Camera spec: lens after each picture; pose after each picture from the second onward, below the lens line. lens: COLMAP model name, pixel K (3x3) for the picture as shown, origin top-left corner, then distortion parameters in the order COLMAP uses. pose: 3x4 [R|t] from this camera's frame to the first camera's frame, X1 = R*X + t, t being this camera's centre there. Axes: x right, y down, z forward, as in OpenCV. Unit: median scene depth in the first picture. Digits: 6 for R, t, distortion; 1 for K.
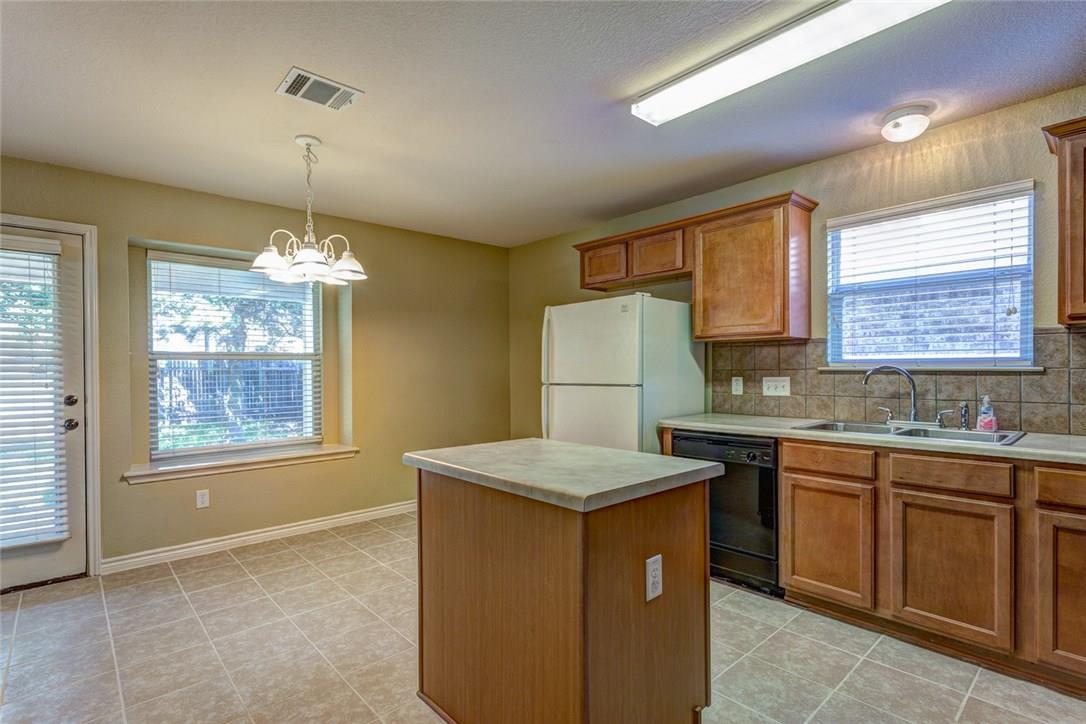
lens RADIAL K [[527.9, 0, 530.1], [0, 527.9, 371.9], [0, 0, 1]] dist [0.003613, -0.000457]
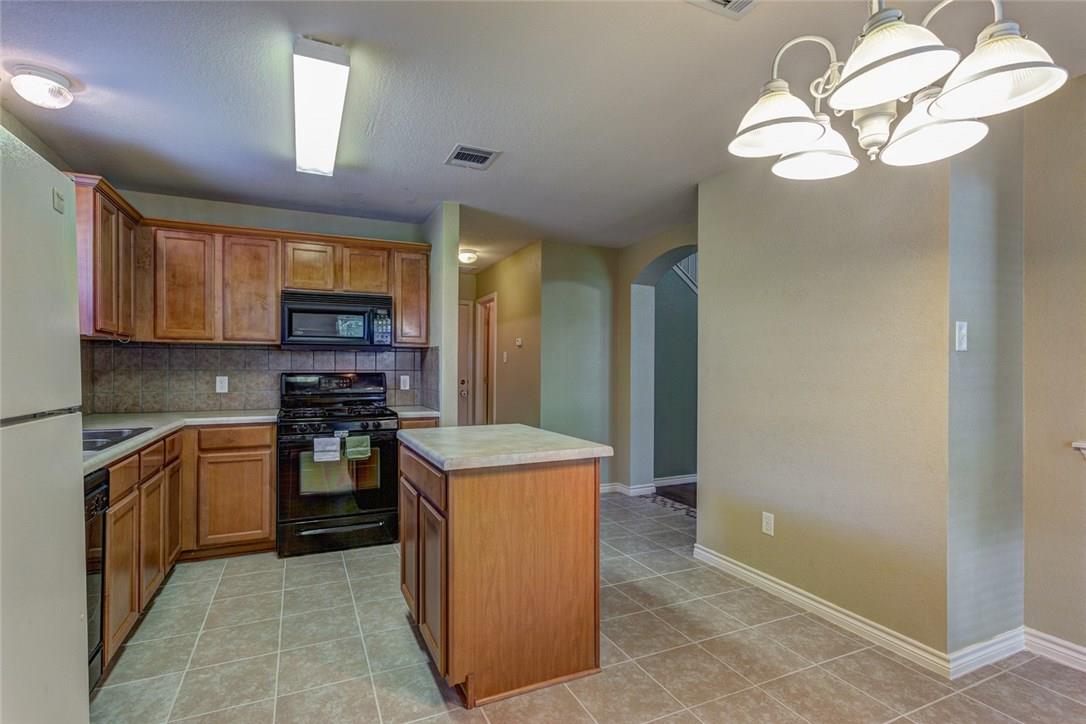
lens RADIAL K [[527.9, 0, 538.5], [0, 527.9, 370.2], [0, 0, 1]] dist [0.003613, -0.000457]
pose [[-0.956317, 0.007050, 0.292246, -0.269648], [0.009821, 0.999920, 0.008015, -0.004080], [-0.292166, 0.010535, -0.956310, 1.356025]]
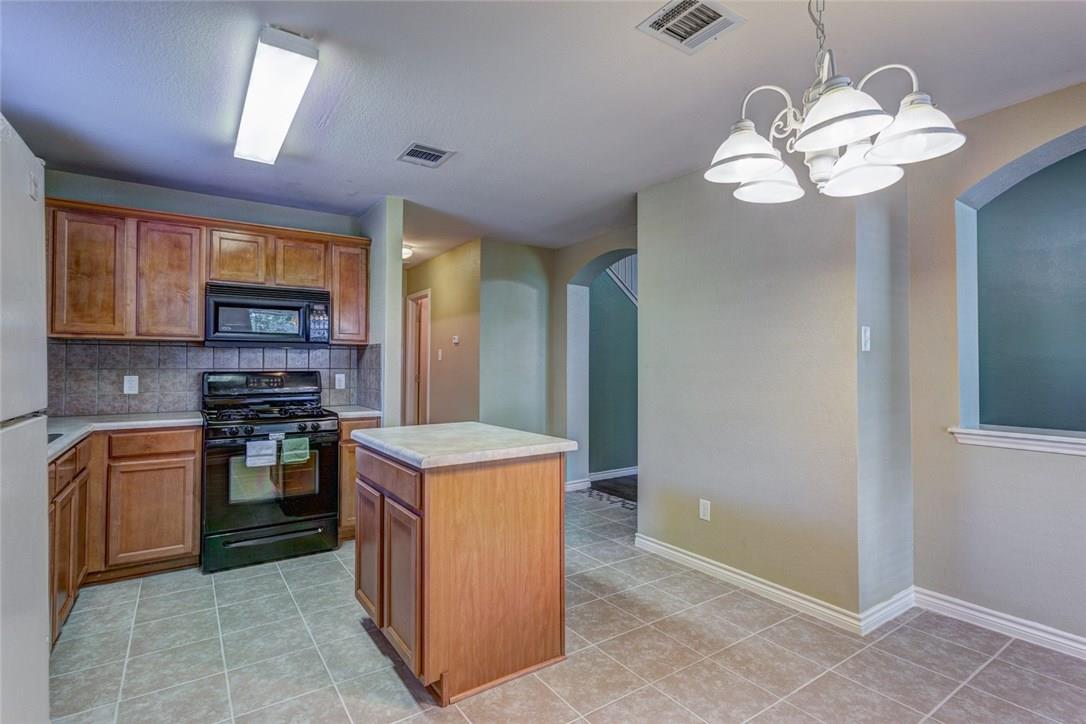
lens RADIAL K [[527.9, 0, 561.7], [0, 527.9, 357.7], [0, 0, 1]] dist [0.003613, -0.000457]
pose [[-0.992840, 0.010848, 0.118955, -0.231319], [0.009760, 0.999905, -0.009724, -0.005422], [-0.119049, -0.008493, -0.992852, 1.388759]]
